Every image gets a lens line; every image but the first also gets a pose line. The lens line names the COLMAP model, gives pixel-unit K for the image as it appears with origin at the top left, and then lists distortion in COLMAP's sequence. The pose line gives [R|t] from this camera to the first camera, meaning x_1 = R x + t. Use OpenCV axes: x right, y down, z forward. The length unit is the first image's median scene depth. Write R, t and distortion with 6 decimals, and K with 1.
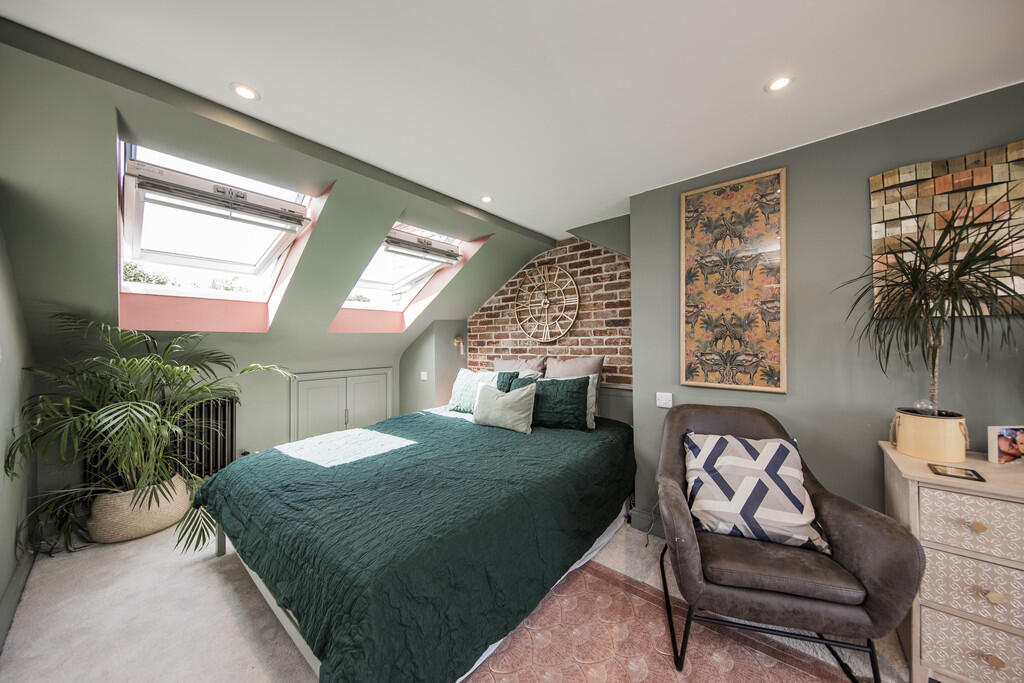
lens RADIAL K [[335.8, 0, 518.4], [0, 335.8, 338.4], [0, 0, 1]] dist [0.009066, -0.004942]
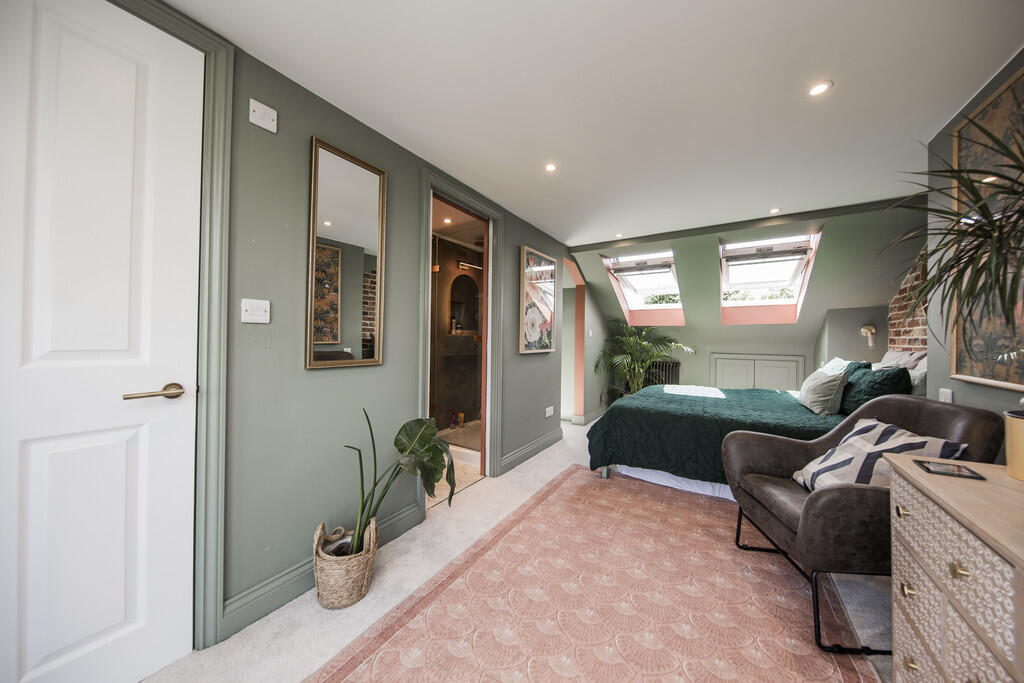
lens RADIAL K [[335.8, 0, 518.4], [0, 335.8, 338.4], [0, 0, 1]] dist [0.009066, -0.004942]
pose [[0.124913, 0.010867, -0.992108, 0.753423], [0.004141, 0.999926, 0.011474, 0.022598], [0.992159, -0.005541, 0.124859, -0.054341]]
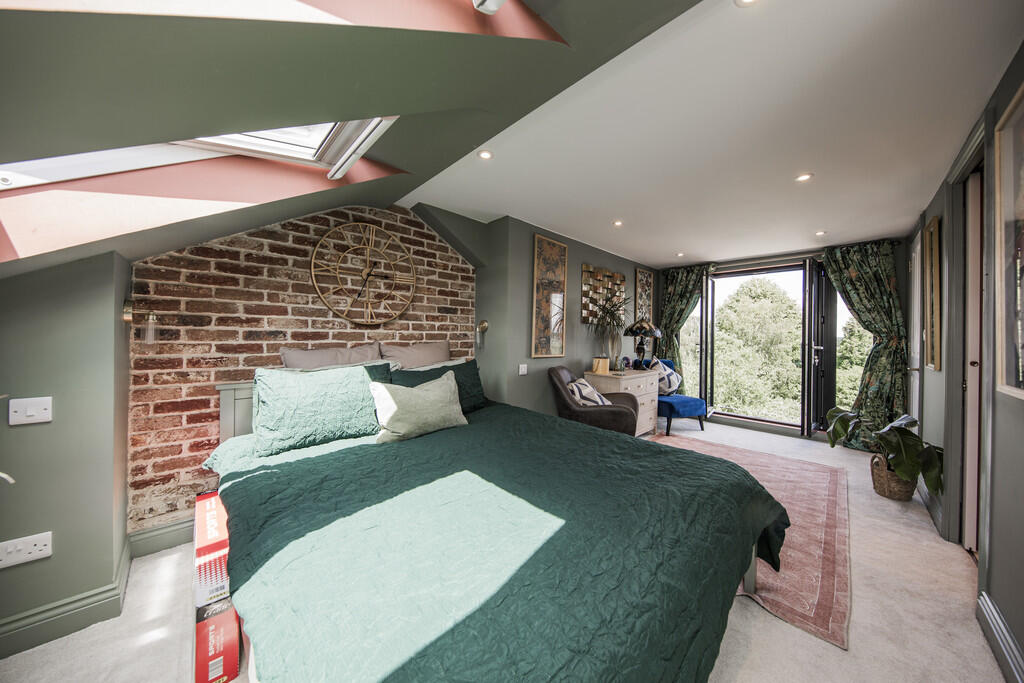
lens RADIAL K [[335.8, 0, 518.4], [0, 335.8, 338.4], [0, 0, 1]] dist [0.009066, -0.004942]
pose [[0.081781, 0.005406, 0.996636, -0.706340], [-0.027976, 0.999604, -0.003127, 0.037673], [-0.996258, -0.027627, 0.081900, 0.631901]]
